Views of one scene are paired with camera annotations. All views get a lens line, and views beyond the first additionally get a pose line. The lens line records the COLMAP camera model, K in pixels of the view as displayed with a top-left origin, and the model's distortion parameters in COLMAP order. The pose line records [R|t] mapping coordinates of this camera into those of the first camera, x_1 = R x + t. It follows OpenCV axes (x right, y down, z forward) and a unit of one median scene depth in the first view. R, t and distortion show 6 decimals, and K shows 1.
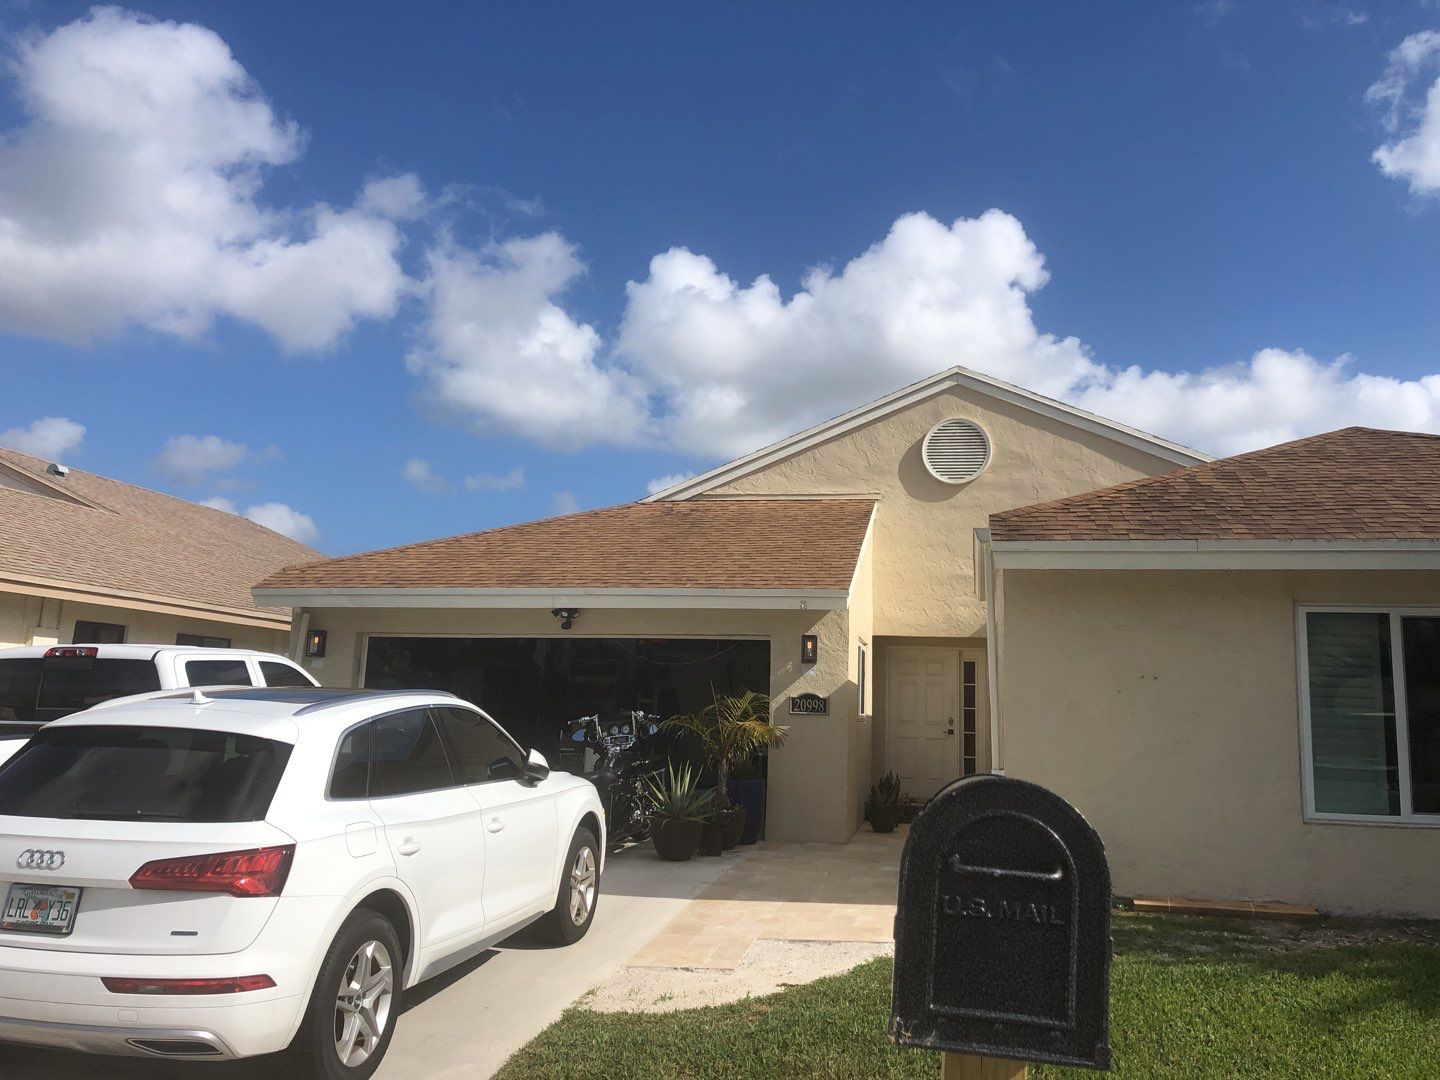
lens RADIAL K [[1228.5, 0, 720.0], [0, 1228.5, 540.0], [0, 0, 1]] dist [0.073628, -0.075762]
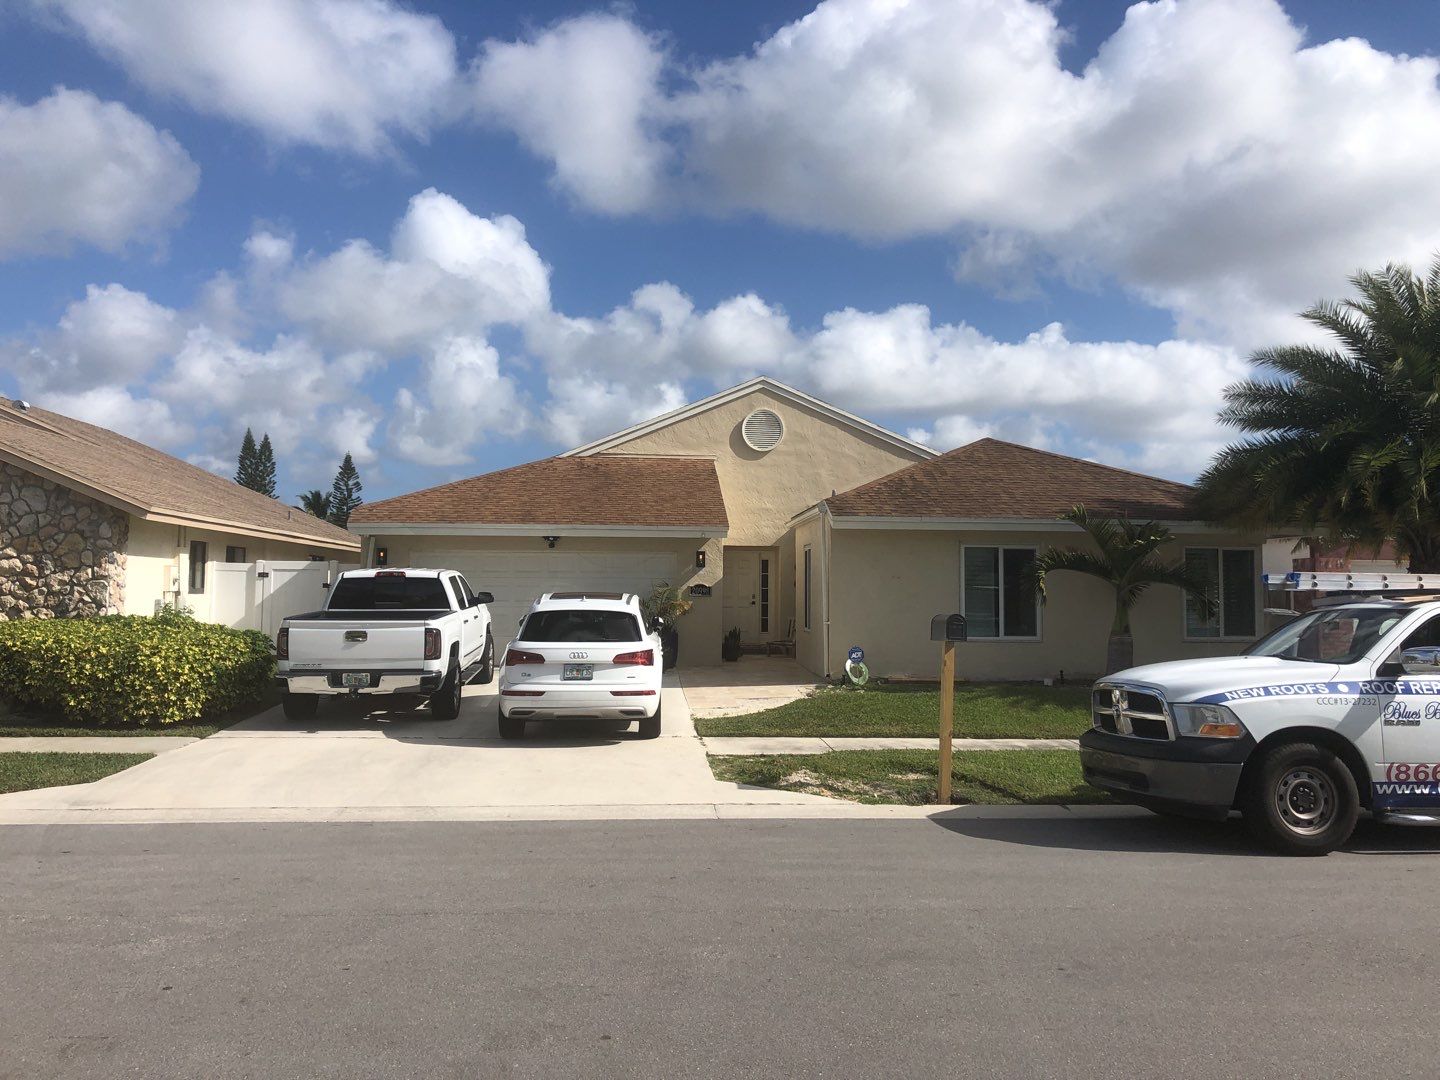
lens RADIAL K [[1195.8, 0, 720.0], [0, 1195.8, 540.0], [0, 0, 1]] dist [0.123158, -0.048409]
pose [[0.966629, -0.006829, 0.256089, -0.335672], [-0.019643, 0.994726, 0.100669, -0.109924], [-0.255426, -0.102340, 0.961397, -0.637017]]
